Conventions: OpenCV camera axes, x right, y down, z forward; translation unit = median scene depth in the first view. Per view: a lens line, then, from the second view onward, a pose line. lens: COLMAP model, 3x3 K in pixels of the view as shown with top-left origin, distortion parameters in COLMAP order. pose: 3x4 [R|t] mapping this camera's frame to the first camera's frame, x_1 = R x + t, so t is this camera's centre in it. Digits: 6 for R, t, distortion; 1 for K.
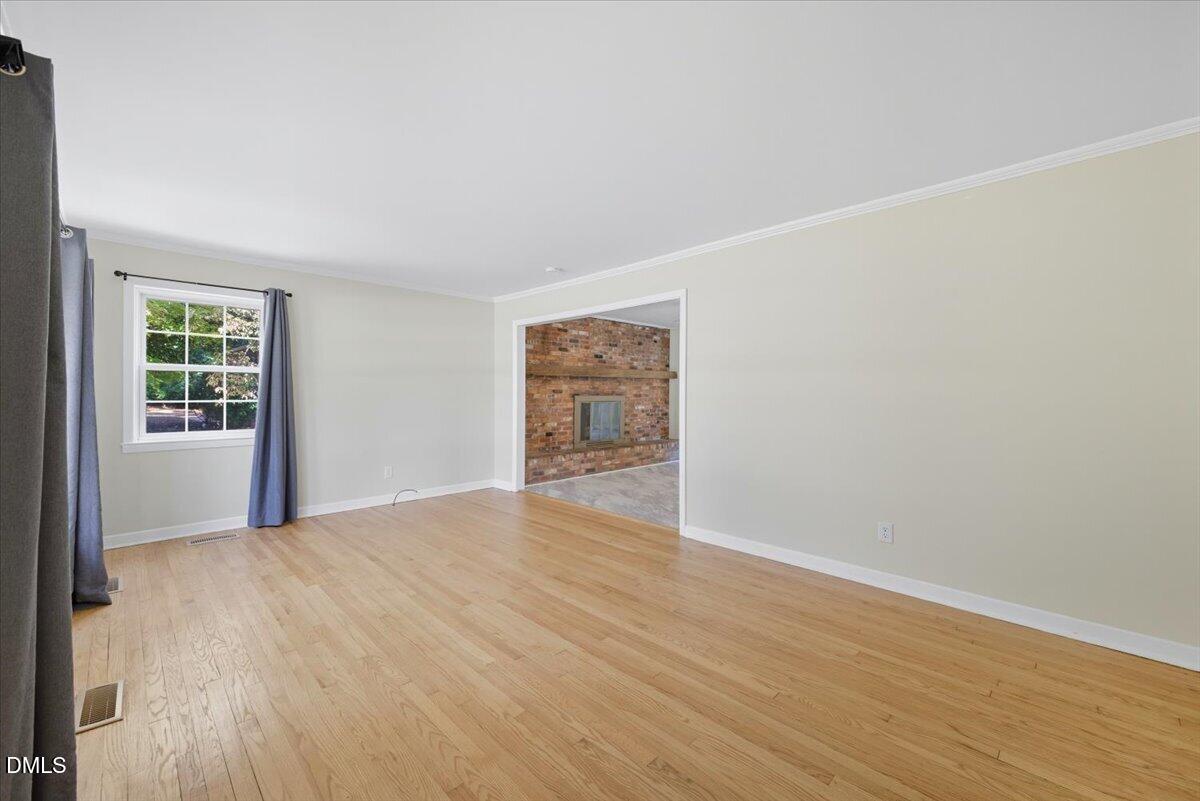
lens RADIAL K [[475.4, 0, 604.5], [0, 475.4, 395.6], [0, 0, 1]] dist [0.020848, -0.005699]
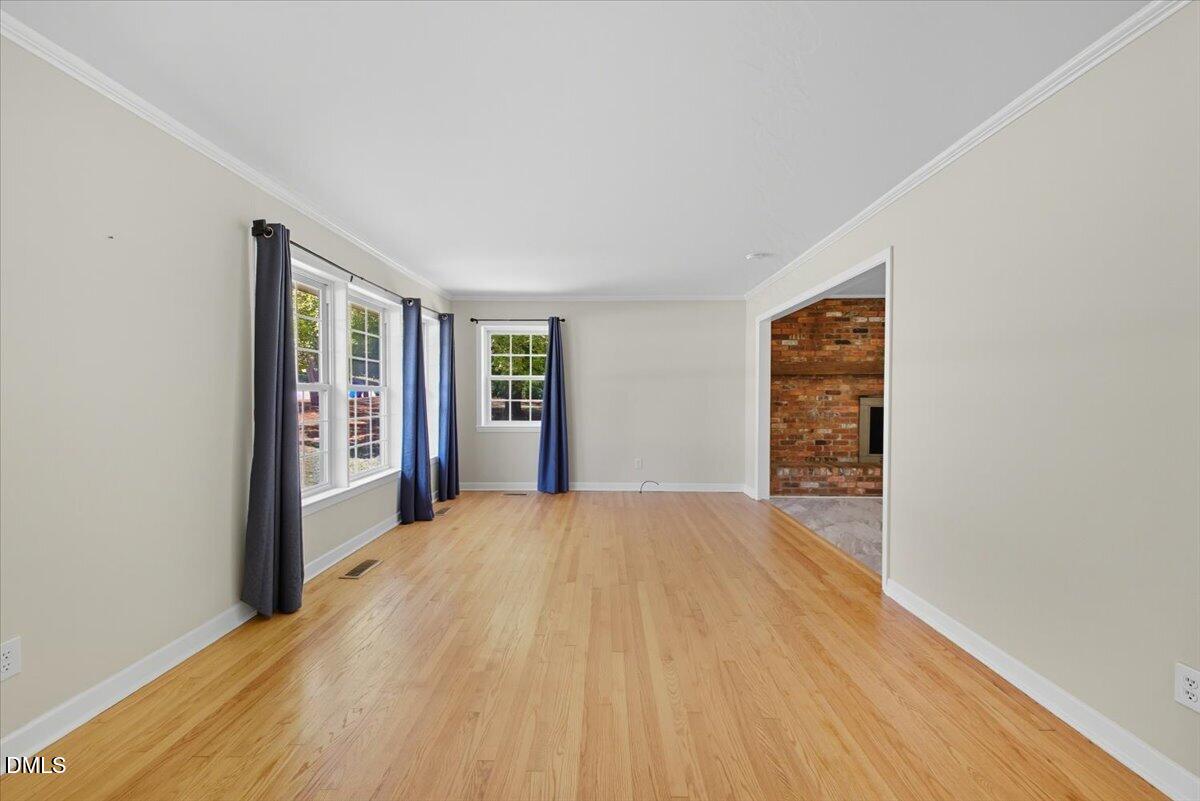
lens RADIAL K [[474.7, 0, 600.3], [0, 474.7, 404.1], [0, 0, 1]] dist [0.028358, -0.000087]
pose [[0.694319, 0.012621, -0.719557, 0.232640], [-0.003532, 0.999894, 0.014129, 0.001216], [0.719659, -0.007268, 0.694290, 0.114145]]
